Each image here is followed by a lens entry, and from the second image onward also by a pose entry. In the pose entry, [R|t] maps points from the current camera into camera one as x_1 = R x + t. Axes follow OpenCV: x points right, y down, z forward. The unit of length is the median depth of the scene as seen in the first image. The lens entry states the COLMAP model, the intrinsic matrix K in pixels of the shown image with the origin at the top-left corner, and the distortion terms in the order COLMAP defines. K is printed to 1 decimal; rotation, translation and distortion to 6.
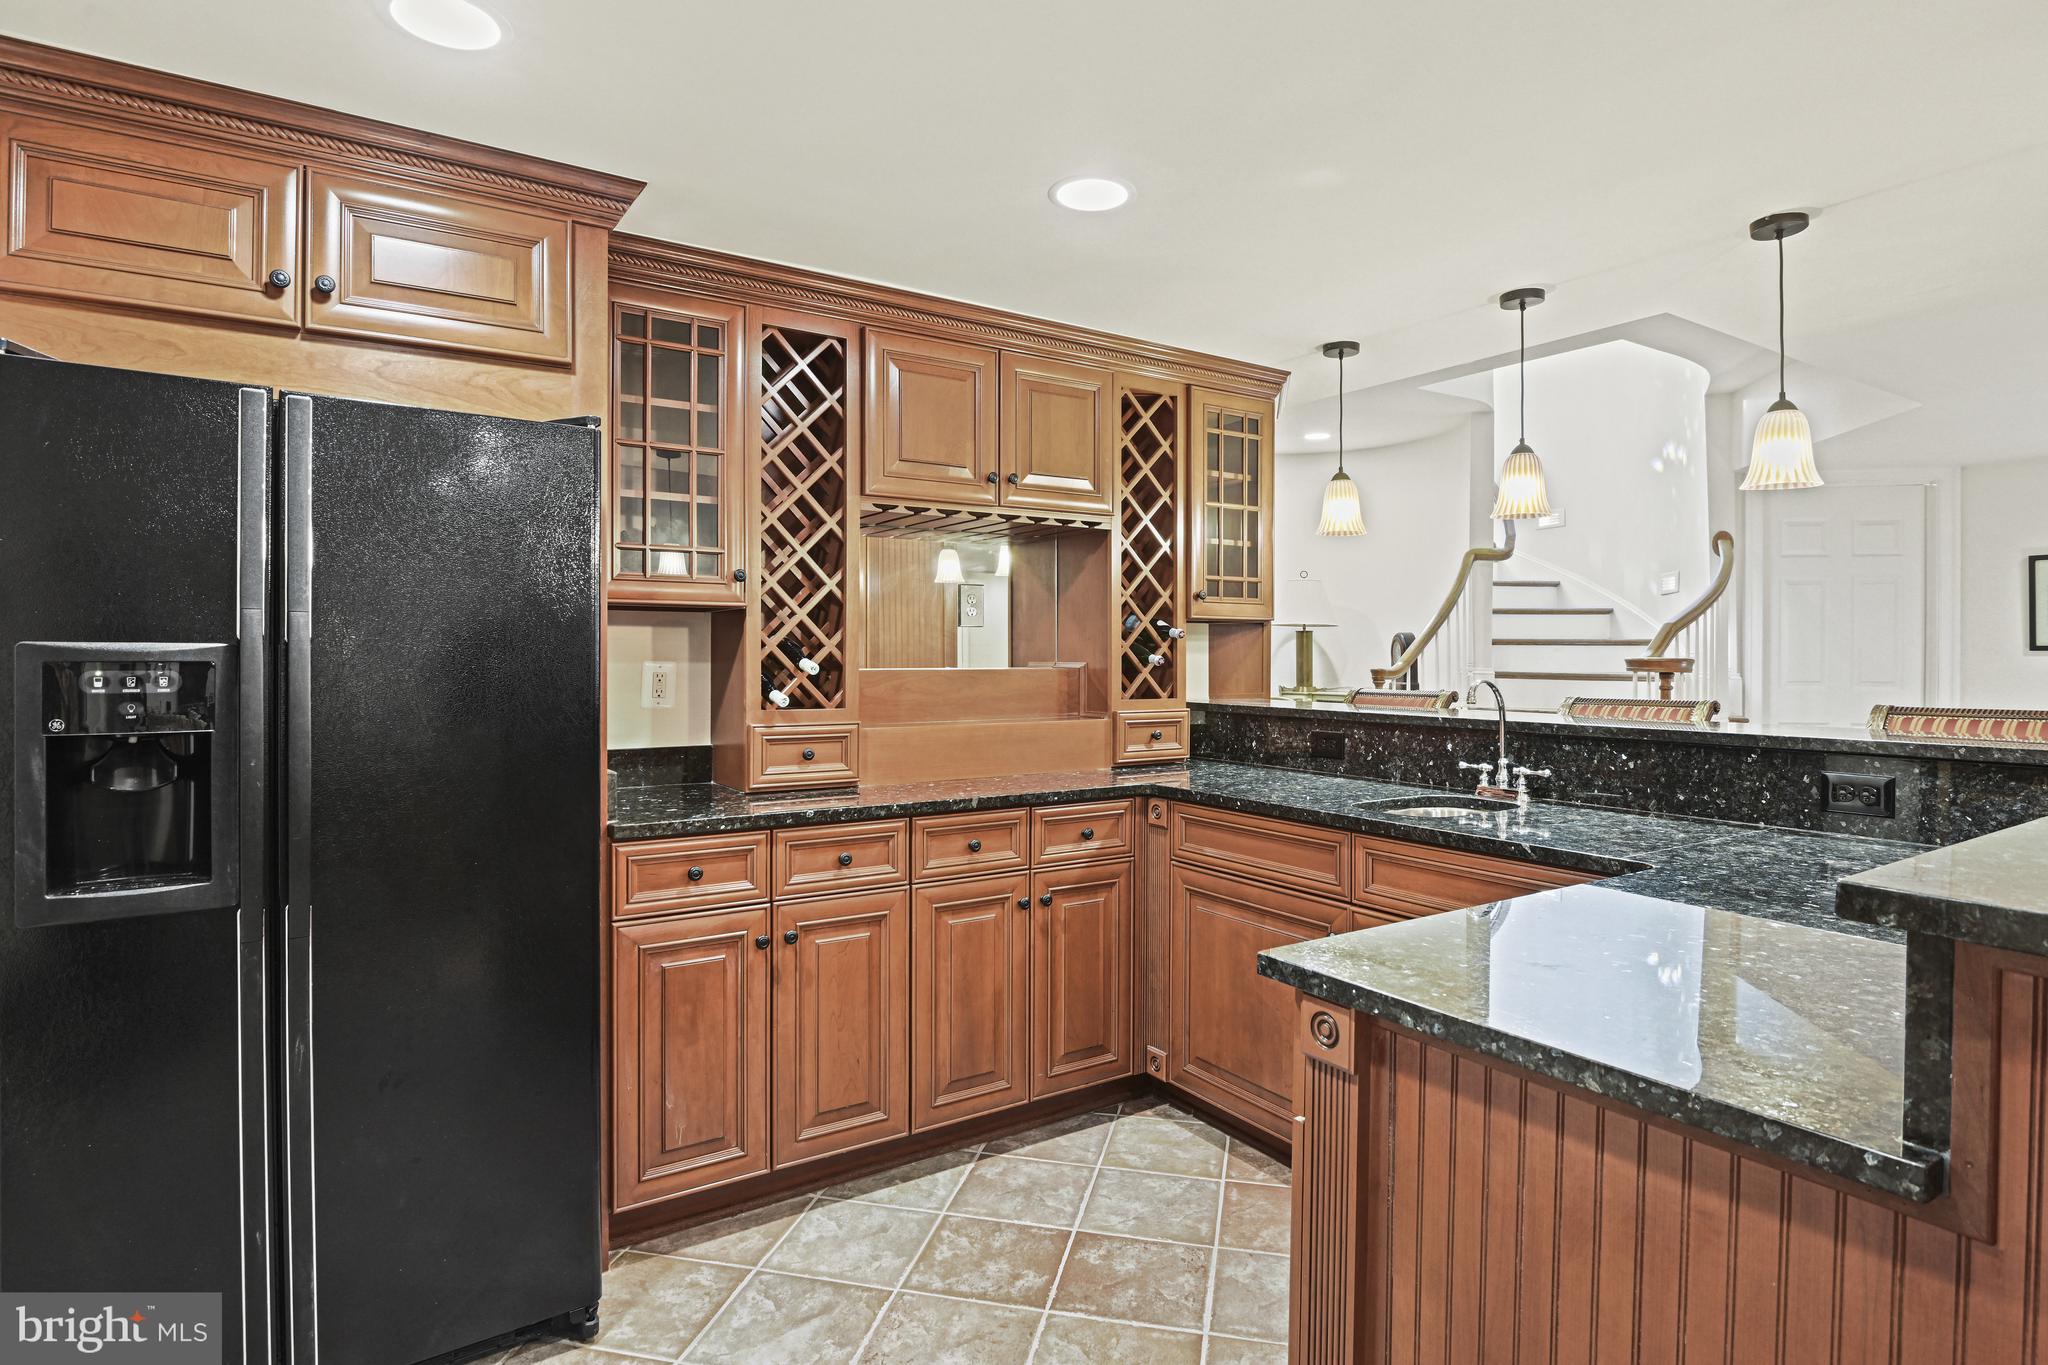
lens RADIAL K [[1081.9, 0, 1025.2], [0, 1081.9, 642.8], [0, 0, 1]] dist [-0.000073, -0.022430]
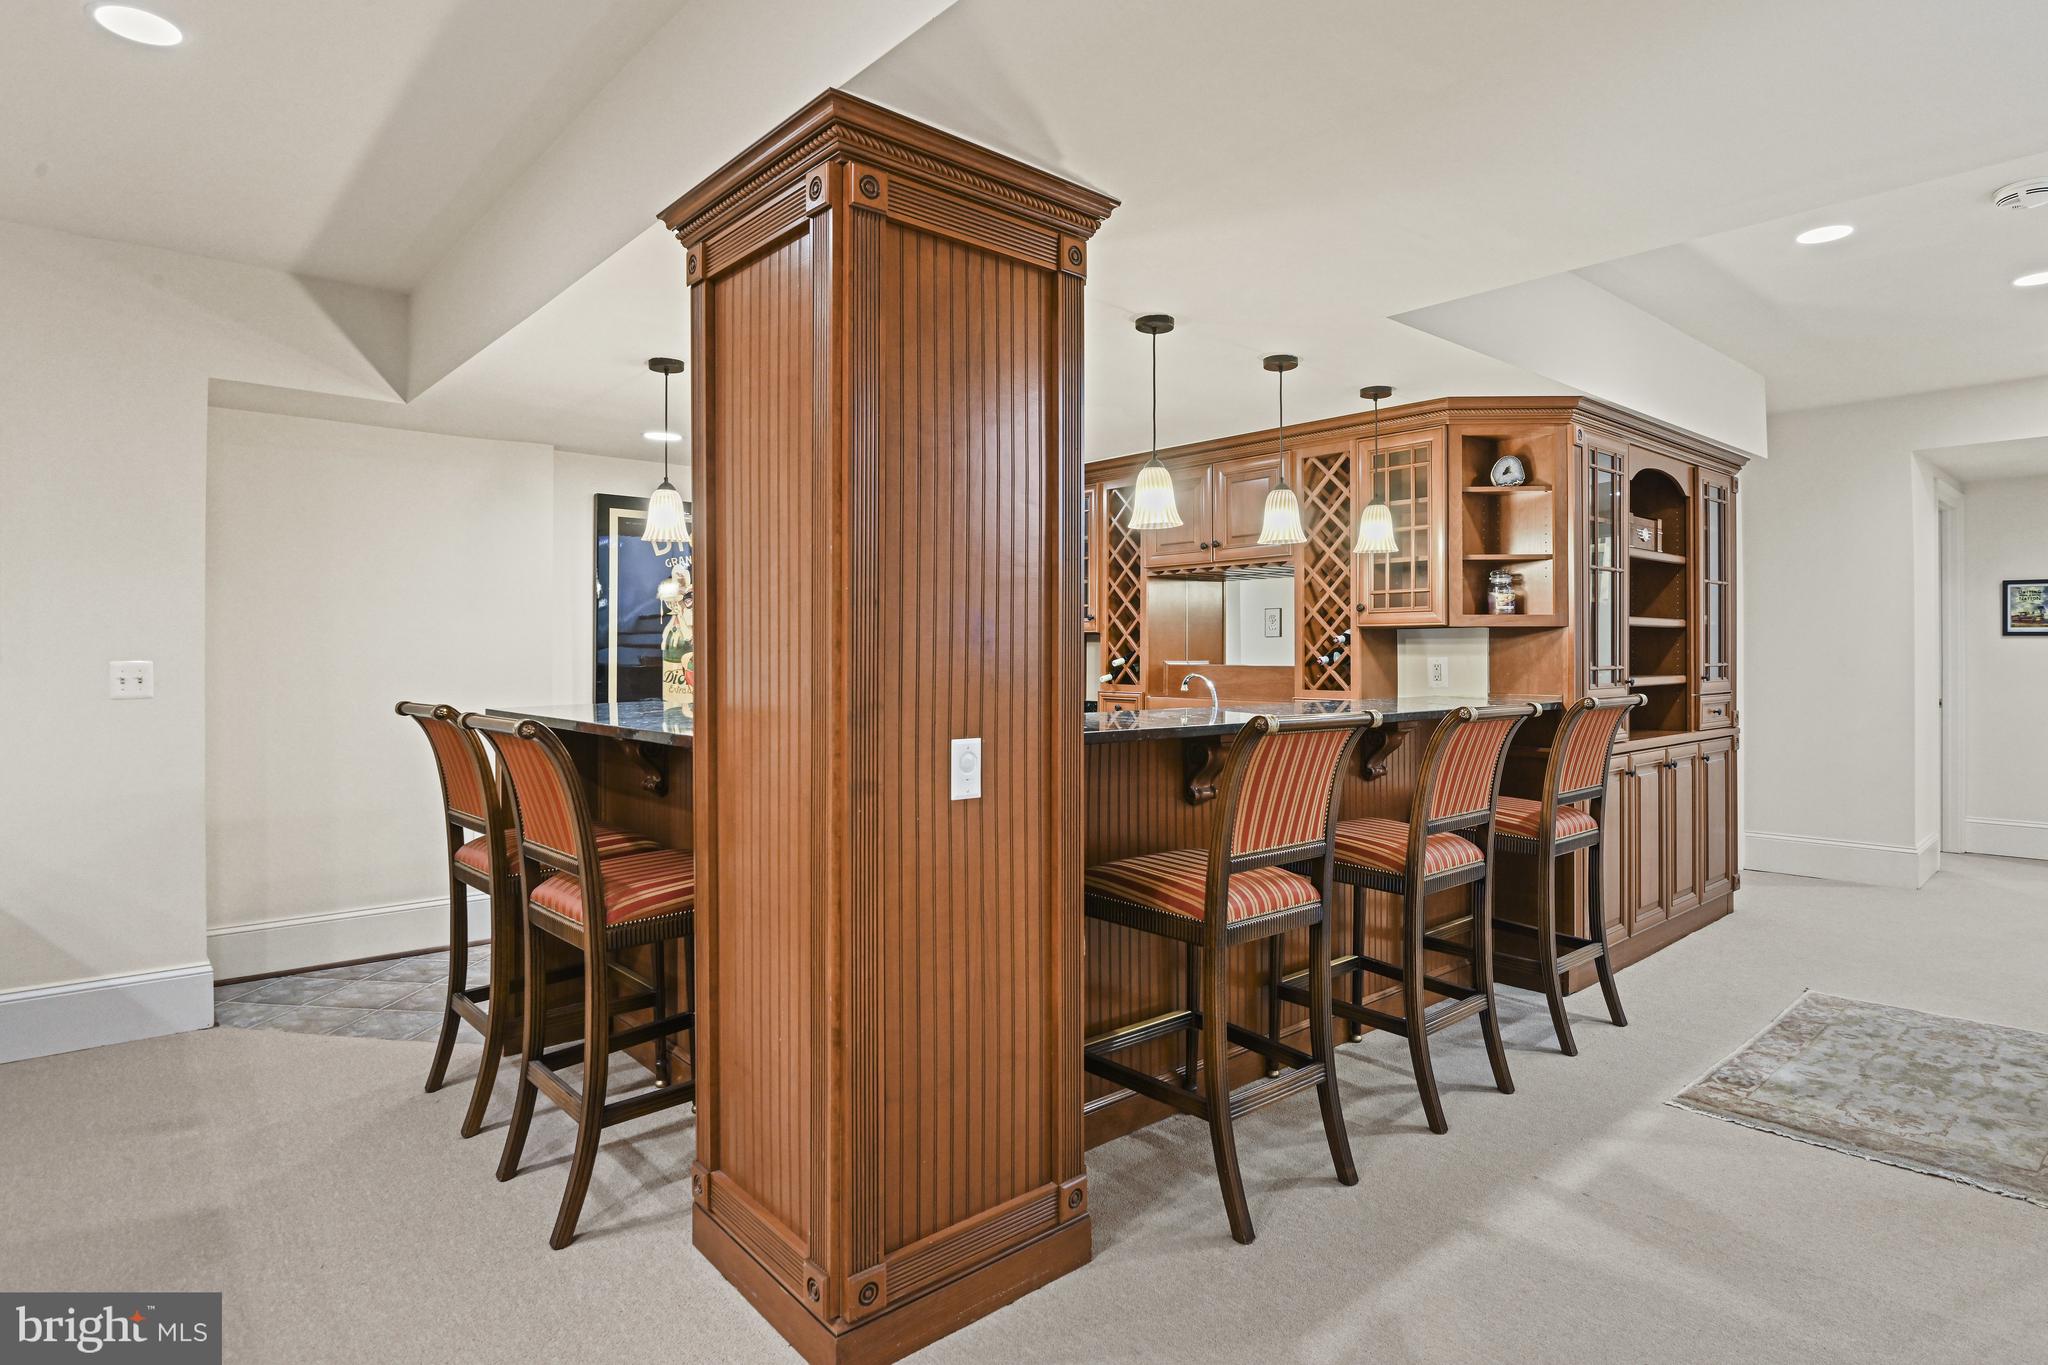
lens RADIAL K [[1081.9, 0, 1025.2], [0, 1081.9, 642.8], [0, 0, 1]] dist [-0.000073, -0.022430]
pose [[0.145194, -0.000708, -0.989403, 1.296932], [0.012457, 0.999922, 0.001113, -0.010898], [0.989325, -0.012486, 0.145192, 0.440391]]
